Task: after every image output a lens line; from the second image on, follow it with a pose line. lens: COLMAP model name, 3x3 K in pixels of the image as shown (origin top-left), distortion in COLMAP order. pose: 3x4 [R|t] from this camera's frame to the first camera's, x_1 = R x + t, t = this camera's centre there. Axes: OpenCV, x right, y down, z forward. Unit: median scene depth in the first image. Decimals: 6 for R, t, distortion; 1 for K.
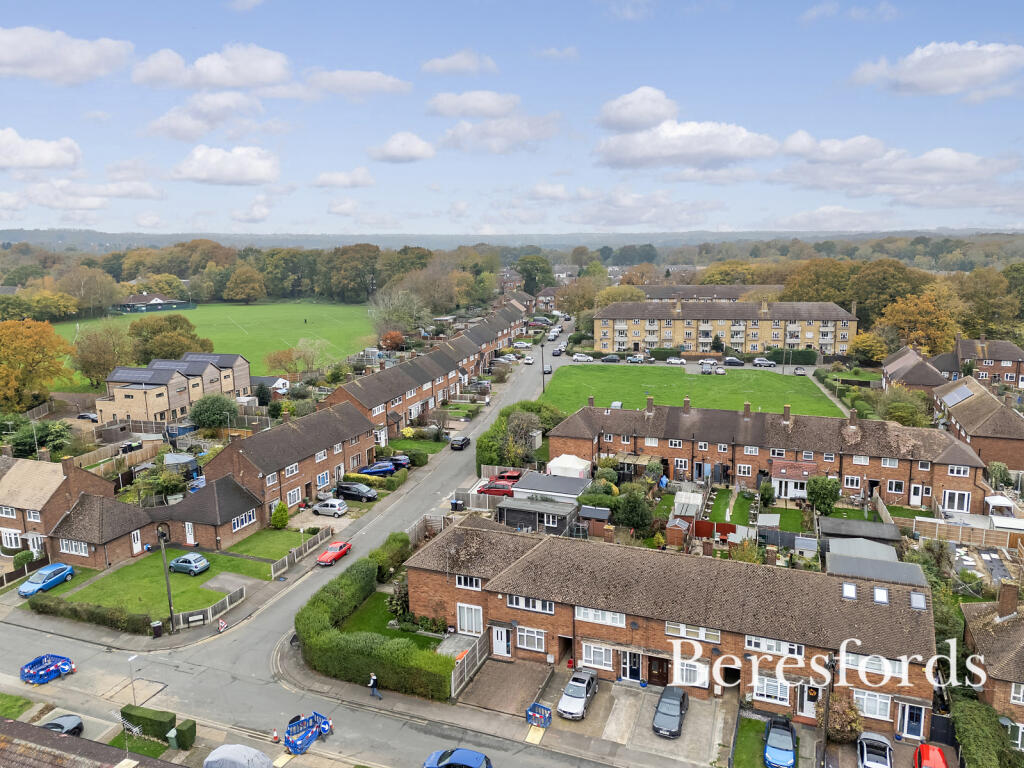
lens RADIAL K [[760.7, 0, 495.6], [0, 760.7, 381.2], [0, 0, 1]] dist [0.129812, -0.157995]
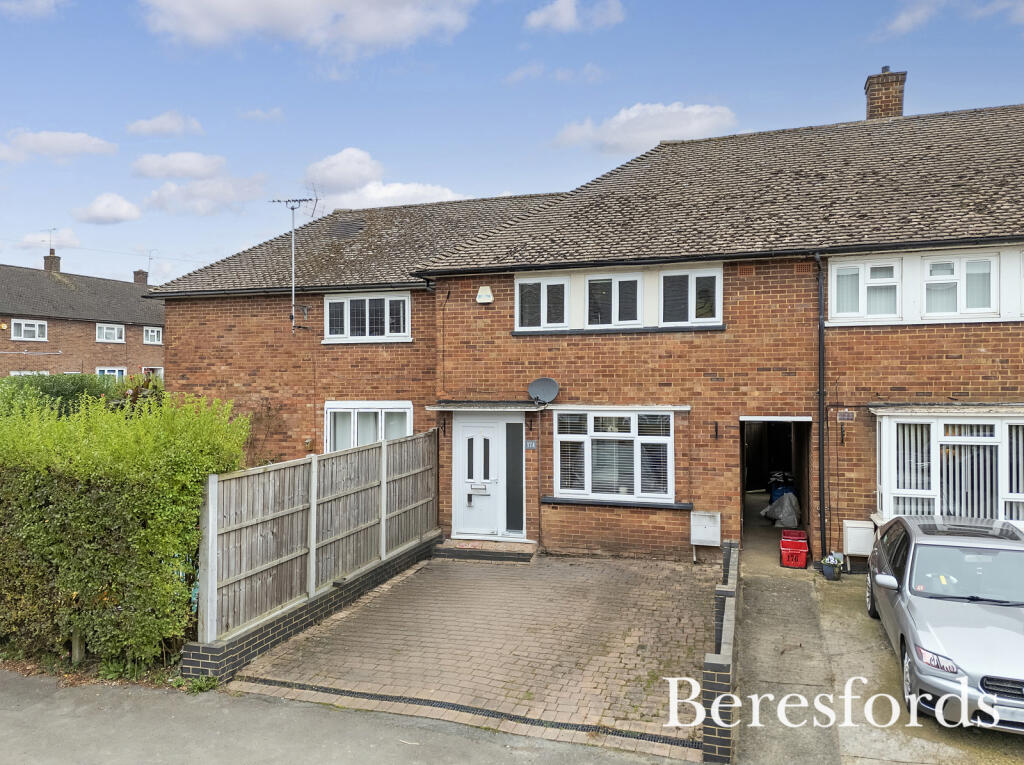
lens RADIAL K [[760.7, 0, 495.6], [0, 760.7, 379.7], [0, 0, 1]] dist [0.129812, -0.157995]
pose [[0.997931, 0.017208, 0.061945, -0.003633], [-0.005740, 0.983512, -0.180750, 0.234073], [-0.064034, 0.180021, 0.981576, 0.506876]]
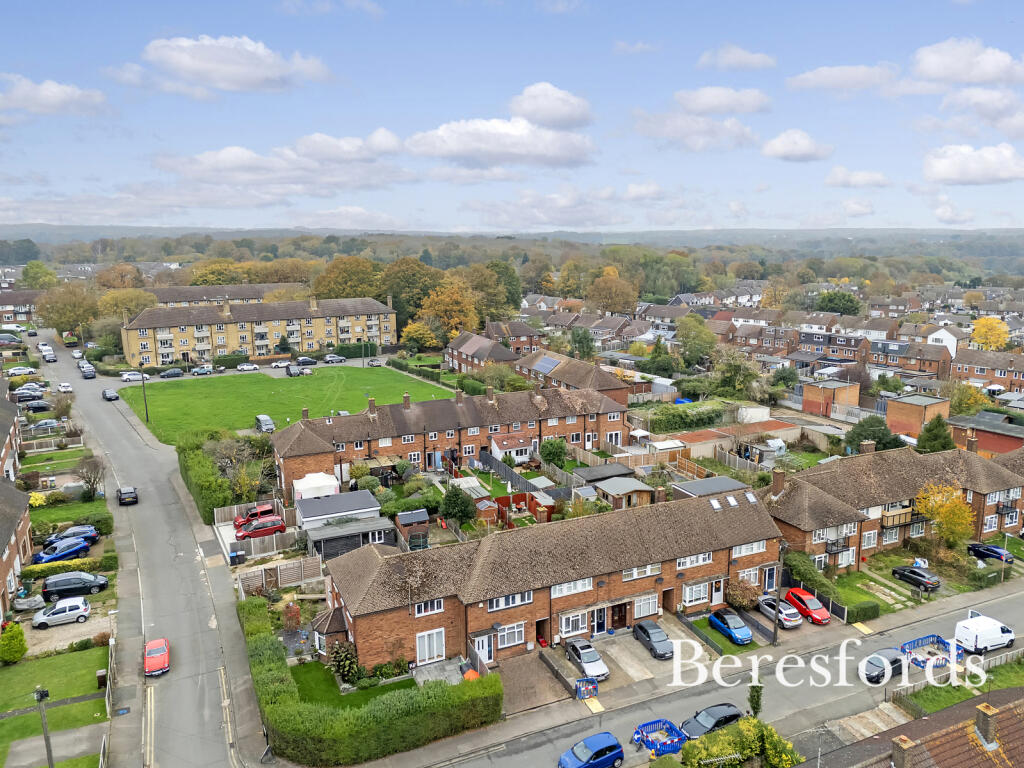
lens RADIAL K [[791.2, 0, 512.0], [0, 791.2, 384.0], [0, 0, 1]] dist [0.133512, -0.170672]
pose [[0.690847, -0.130941, 0.711045, -0.436916], [0.129913, 0.989938, 0.056077, -0.034768], [-0.711233, 0.053633, 0.700907, 0.159180]]
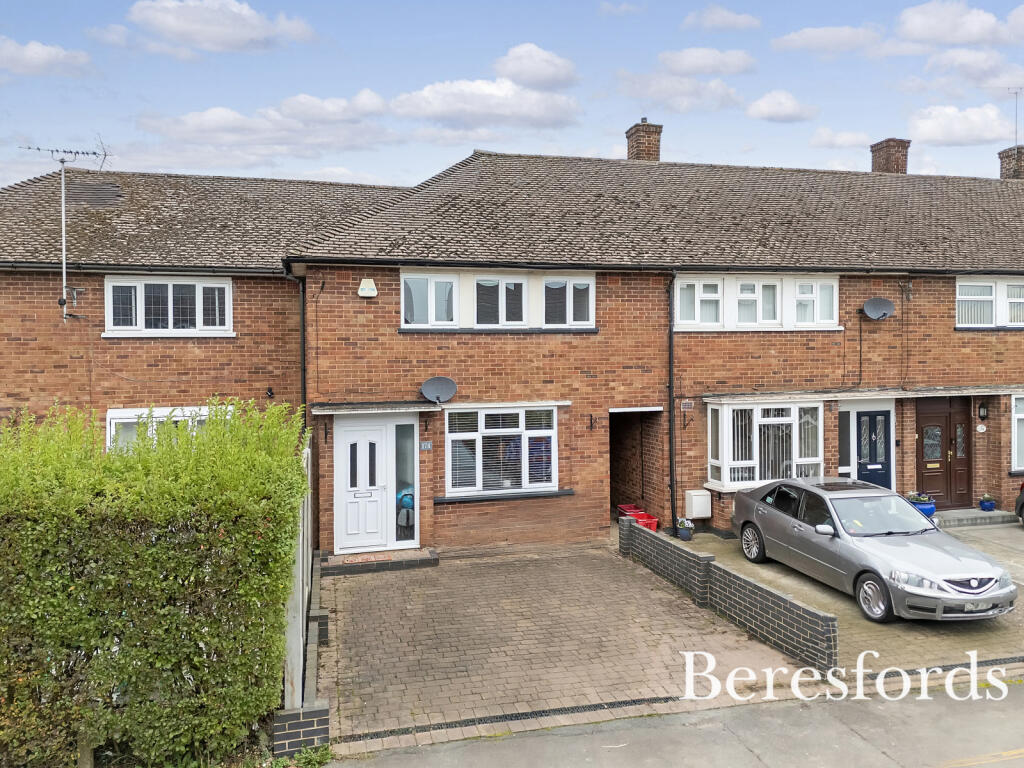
lens RADIAL K [[760.7, 0, 495.6], [0, 760.7, 381.2], [0, 0, 1]] dist [0.129812, -0.157995]
pose [[0.803590, 0.003920, 0.595170, -0.066779], [0.105785, 0.983116, -0.149306, 0.230373], [-0.585707, 0.182941, 0.789608, 0.532115]]
